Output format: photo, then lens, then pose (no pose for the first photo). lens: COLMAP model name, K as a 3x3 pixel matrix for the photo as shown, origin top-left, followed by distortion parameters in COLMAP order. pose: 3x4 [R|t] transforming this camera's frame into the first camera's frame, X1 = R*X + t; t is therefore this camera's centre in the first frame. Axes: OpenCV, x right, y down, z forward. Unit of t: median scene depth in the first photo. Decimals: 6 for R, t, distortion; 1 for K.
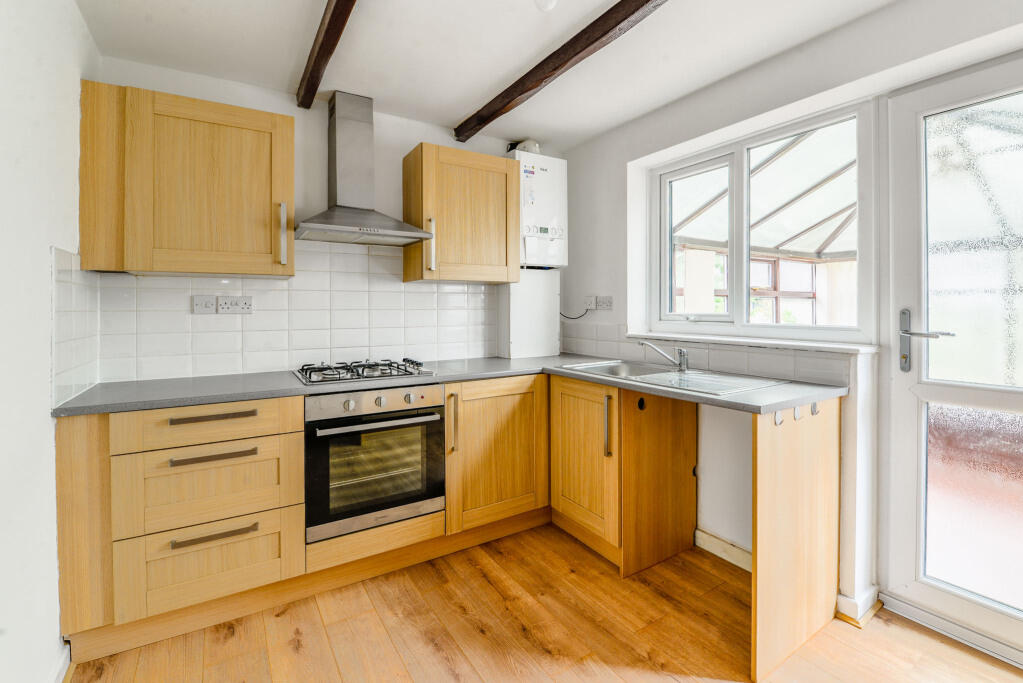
lens RADIAL K [[457.9, 0, 513.1], [0, 457.9, 310.9], [0, 0, 1]] dist [-0.013904, -0.003166]
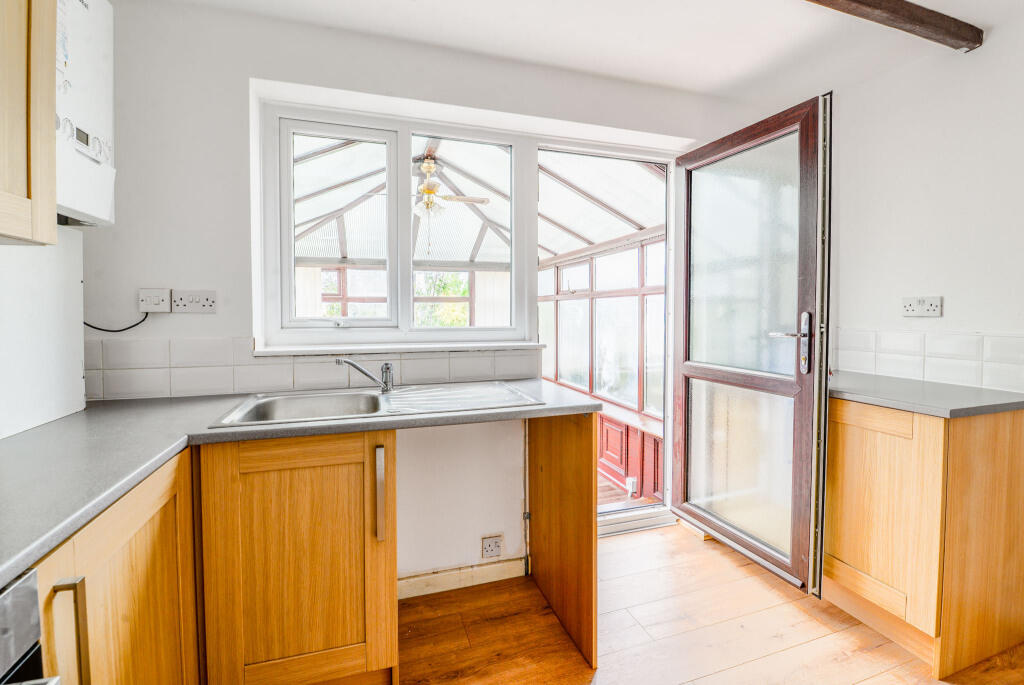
lens RADIAL K [[459.1, 0, 511.0], [0, 459.1, 325.0], [0, 0, 1]] dist [-0.014688, -0.001478]
pose [[0.237361, -0.027106, 0.971043, -0.319001], [0.006583, 0.999633, 0.026295, -0.000819], [-0.971399, 0.000151, 0.237452, 0.581170]]
